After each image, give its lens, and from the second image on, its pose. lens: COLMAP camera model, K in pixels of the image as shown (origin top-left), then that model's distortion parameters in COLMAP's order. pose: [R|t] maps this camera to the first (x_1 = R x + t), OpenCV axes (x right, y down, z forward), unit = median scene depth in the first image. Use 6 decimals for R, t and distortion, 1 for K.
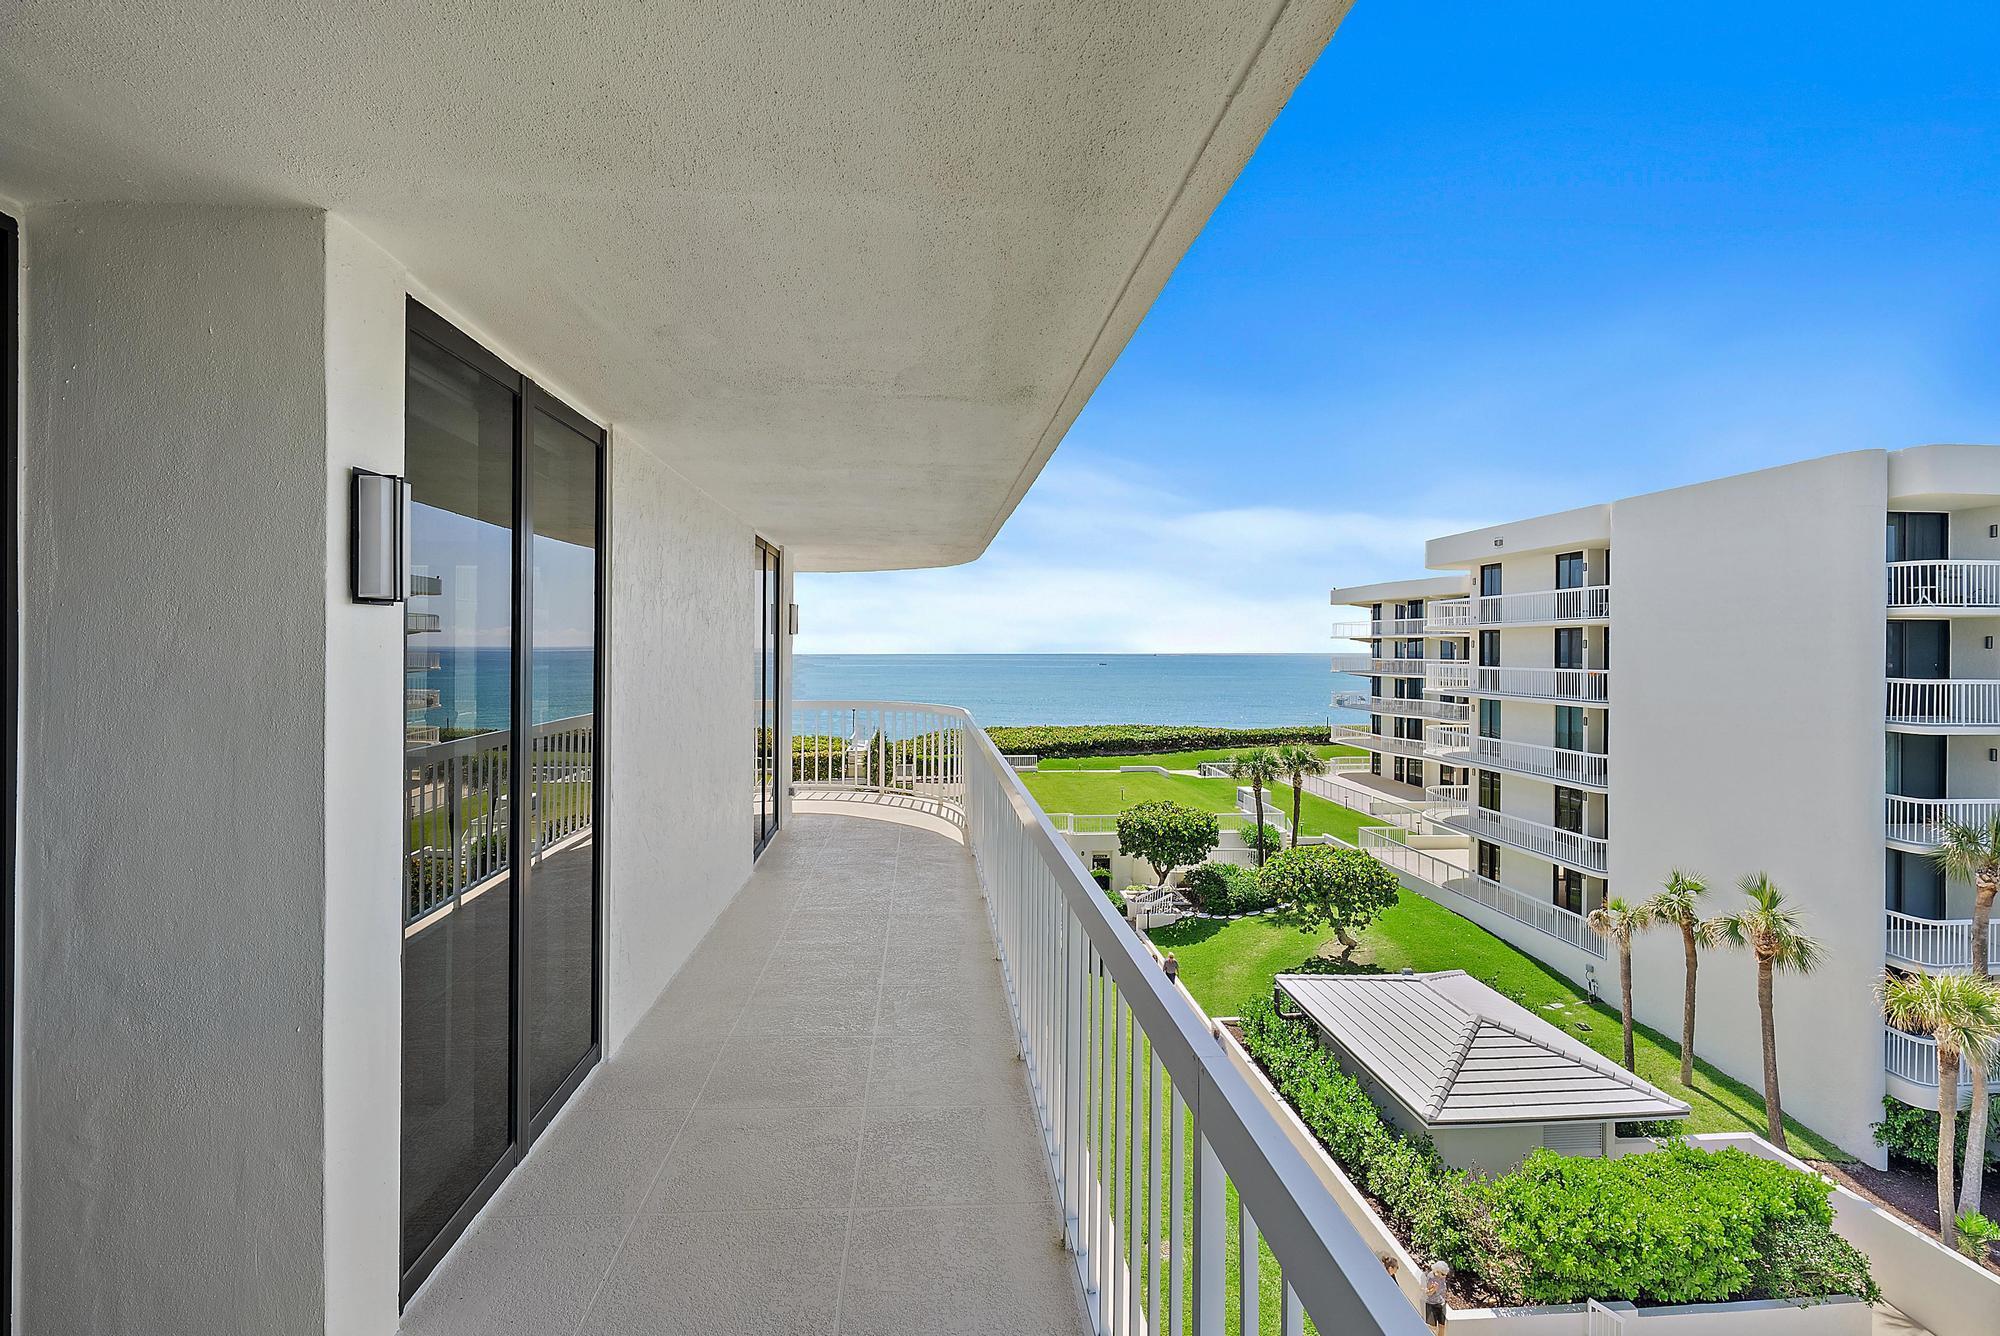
lens RADIAL K [[903.7, 0, 1005.0], [0, 903.7, 654.7], [0, 0, 1]] dist [-0.005809, -0.000154]
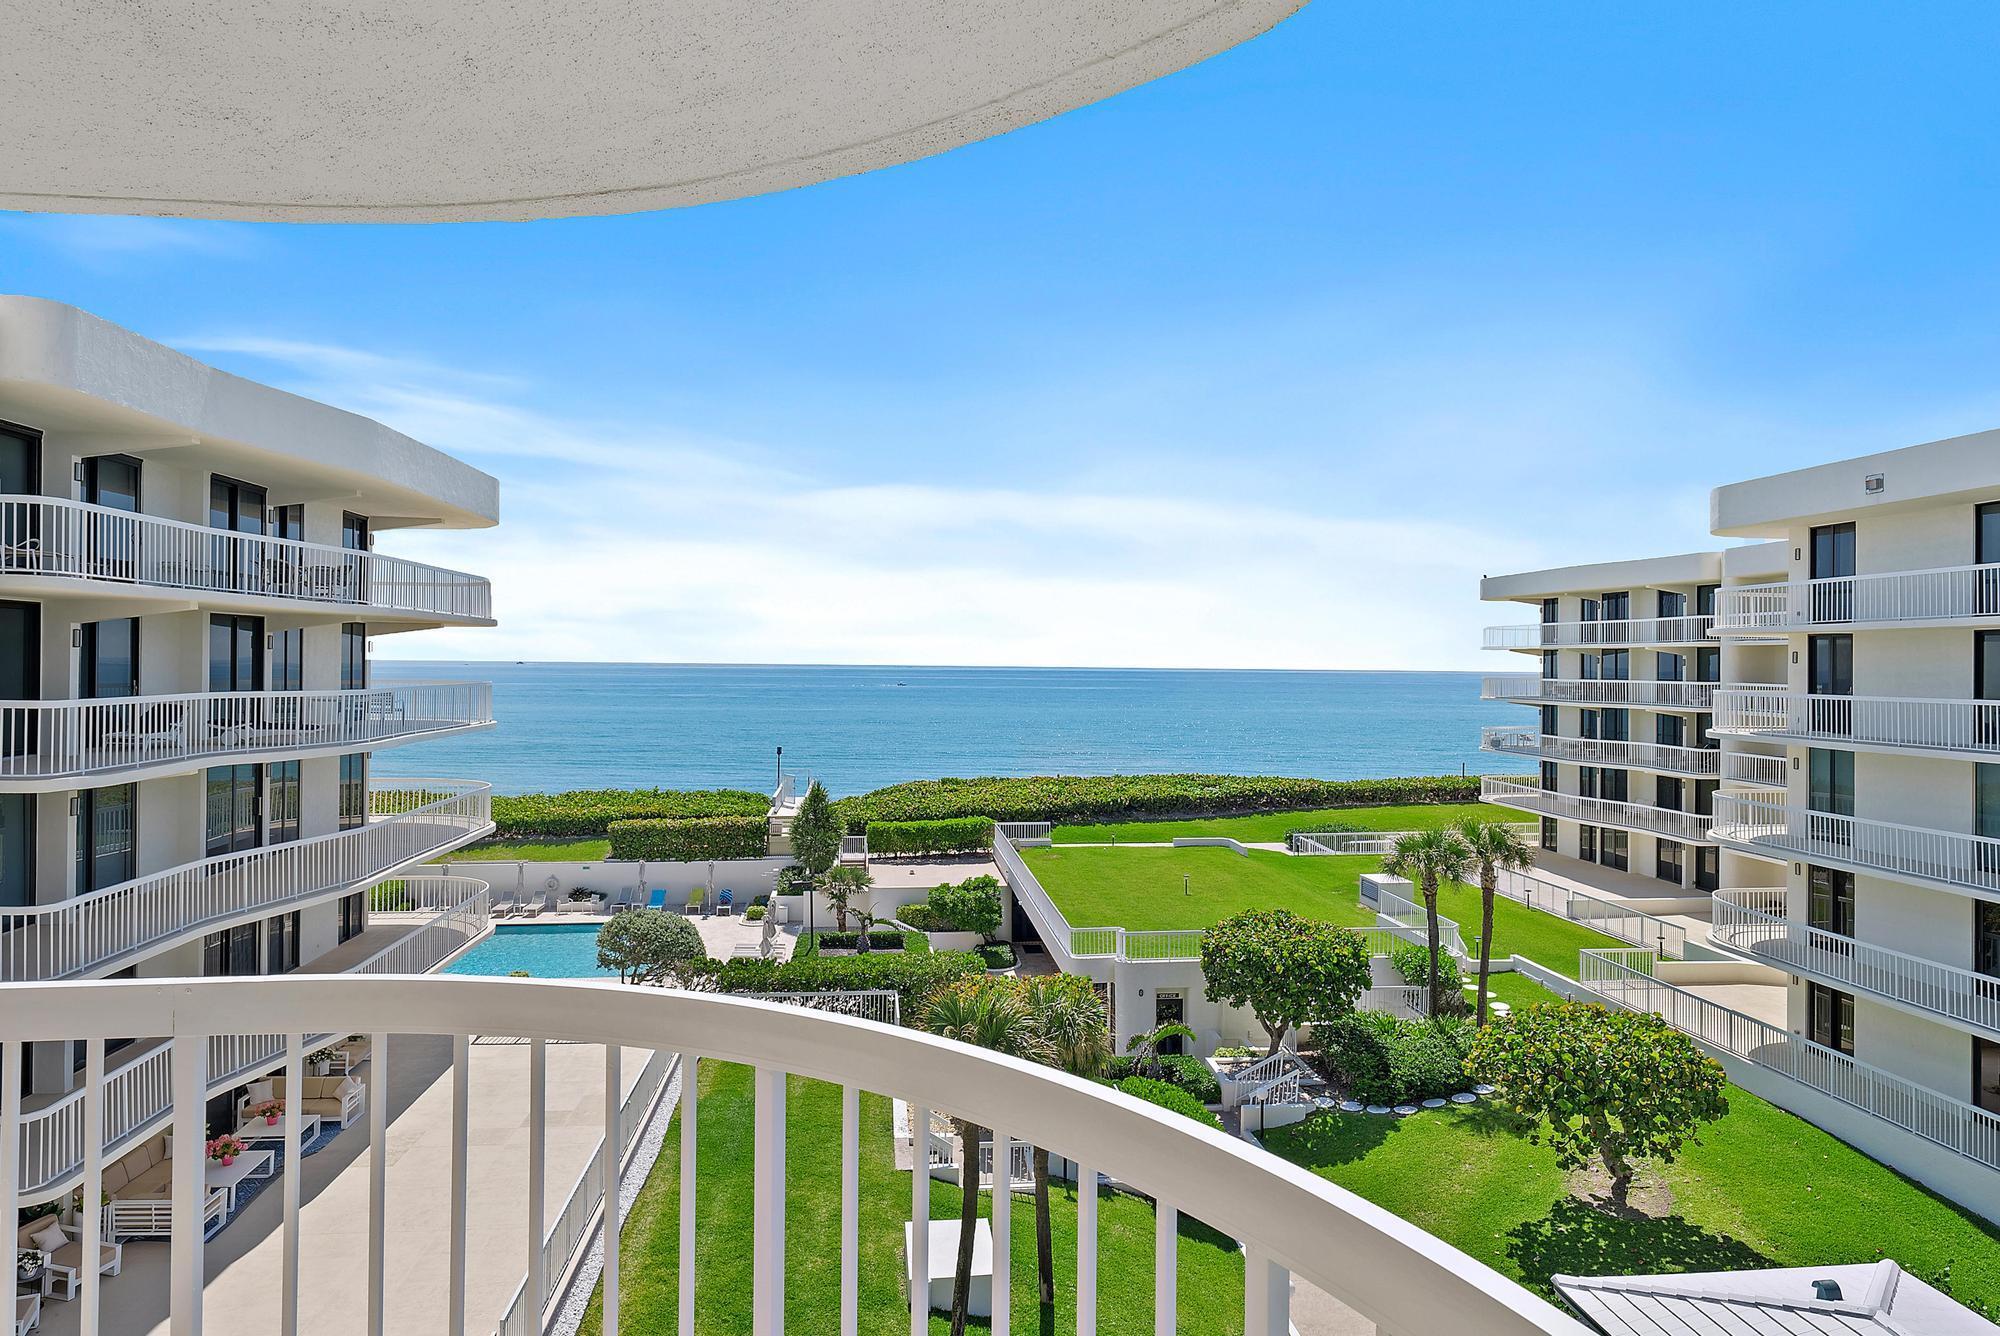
lens RADIAL K [[1192.3, 0, 998.5], [0, 1192.3, 659.6], [0, 0, 1]] dist [-0.002948, 0.002964]
pose [[0.999933, 0.000316, 0.011599, -0.024833], [-0.000198, 0.999947, -0.010254, -0.002058], [-0.011602, 0.010251, 0.999880, 0.193864]]
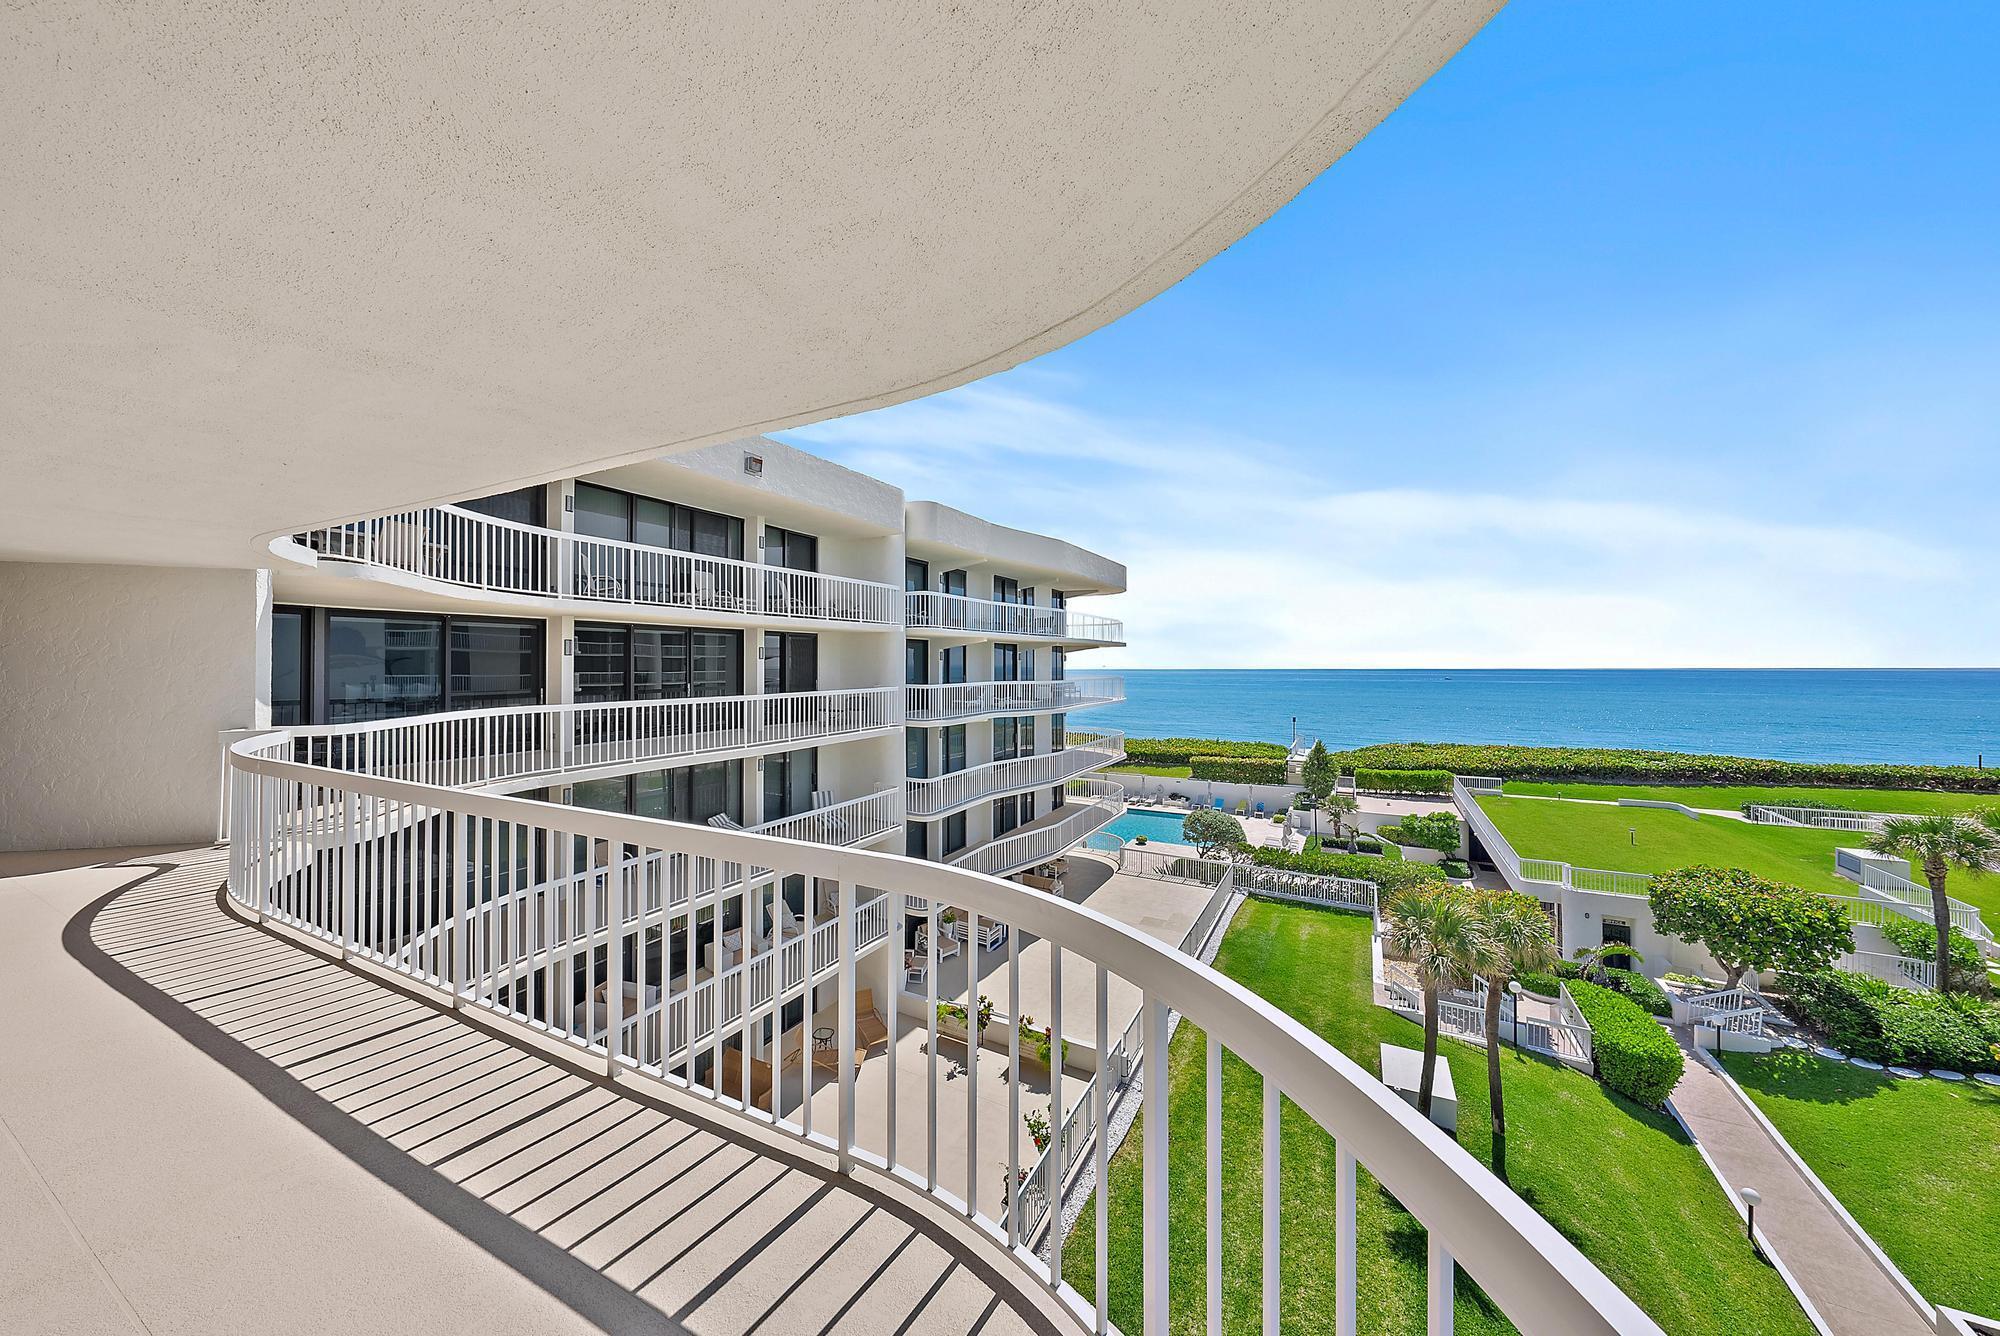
lens RADIAL K [[683.2, 0, 1001.5], [0, 683.2, 658.7], [0, 0, 1]] dist [-0.006539, 0.001188]
pose [[0.837195, -0.011621, -0.546781, -0.020645], [0.001556, 0.999821, -0.018868, -0.001696], [0.546902, 0.014945, 0.837063, 0.213250]]
